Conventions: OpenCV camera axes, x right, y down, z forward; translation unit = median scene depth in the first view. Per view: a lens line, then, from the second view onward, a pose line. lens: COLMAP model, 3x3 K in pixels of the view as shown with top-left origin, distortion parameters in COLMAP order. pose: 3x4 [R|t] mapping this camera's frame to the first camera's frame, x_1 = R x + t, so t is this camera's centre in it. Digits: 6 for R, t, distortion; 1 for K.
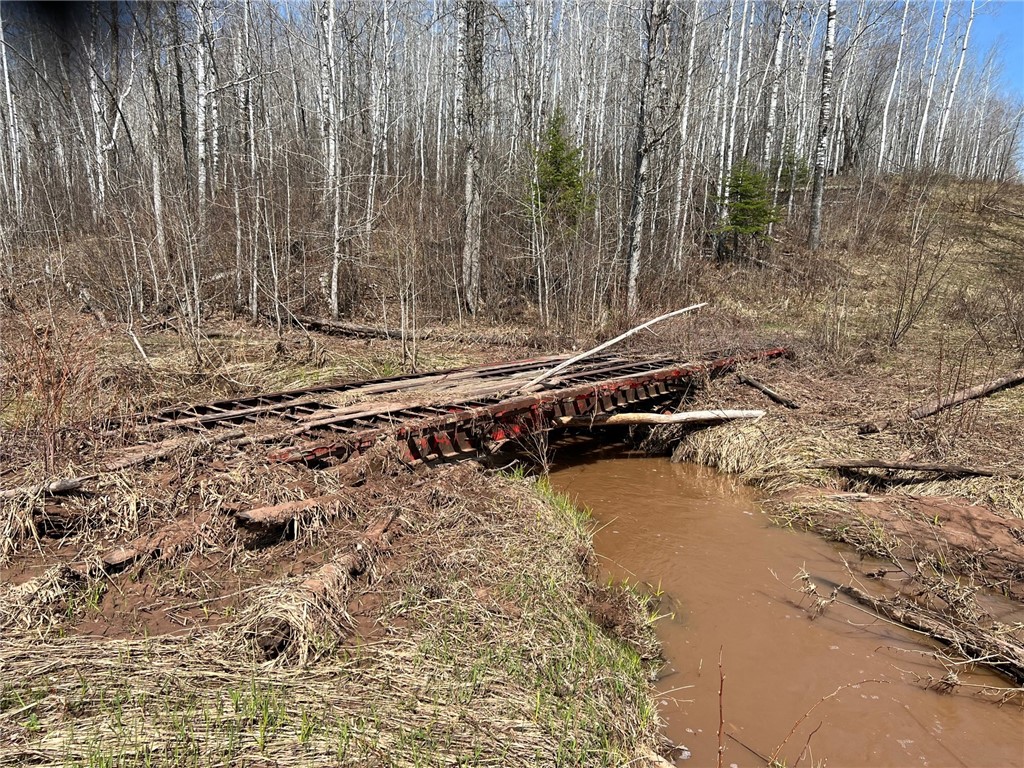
lens RADIAL K [[836.3, 0, 512.2], [0, 836.3, 383.8], [0, 0, 1]] dist [-0.005927, -0.000327]
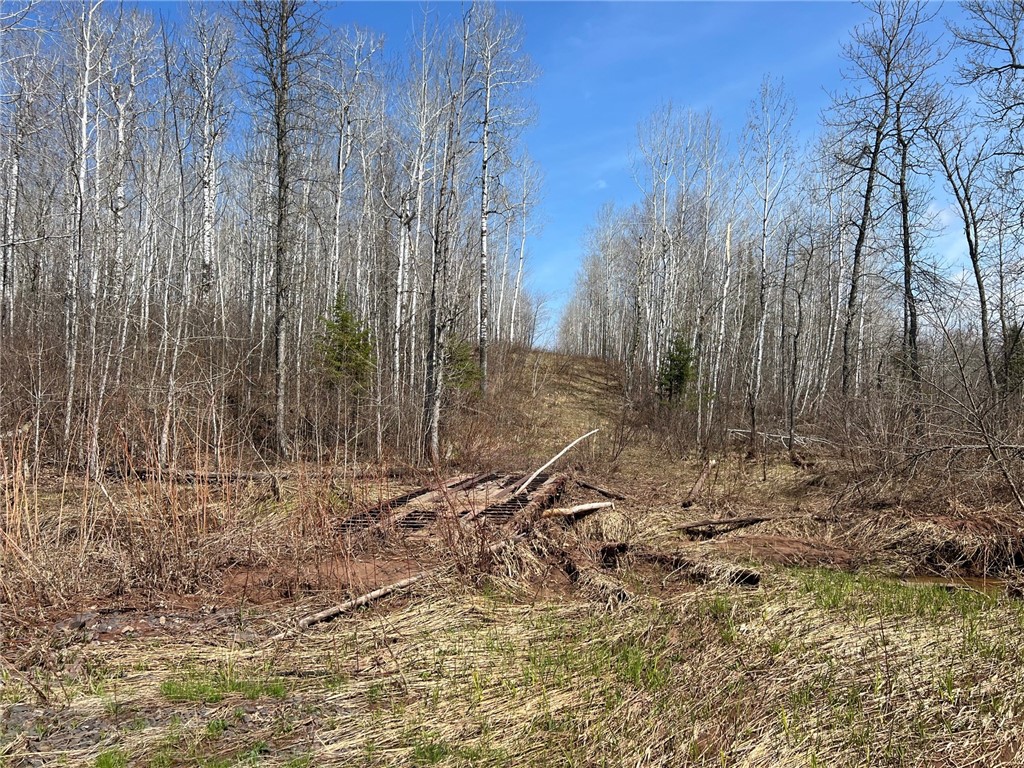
lens RADIAL K [[773.3, 0, 511.7], [0, 773.3, 385.0], [0, 0, 1]] dist [0.009374, 0.001421]
pose [[0.844213, 0.004038, 0.535992, -0.558464], [0.094853, 0.983064, -0.156805, 0.024838], [-0.527548, 0.183218, 0.829533, -0.091315]]
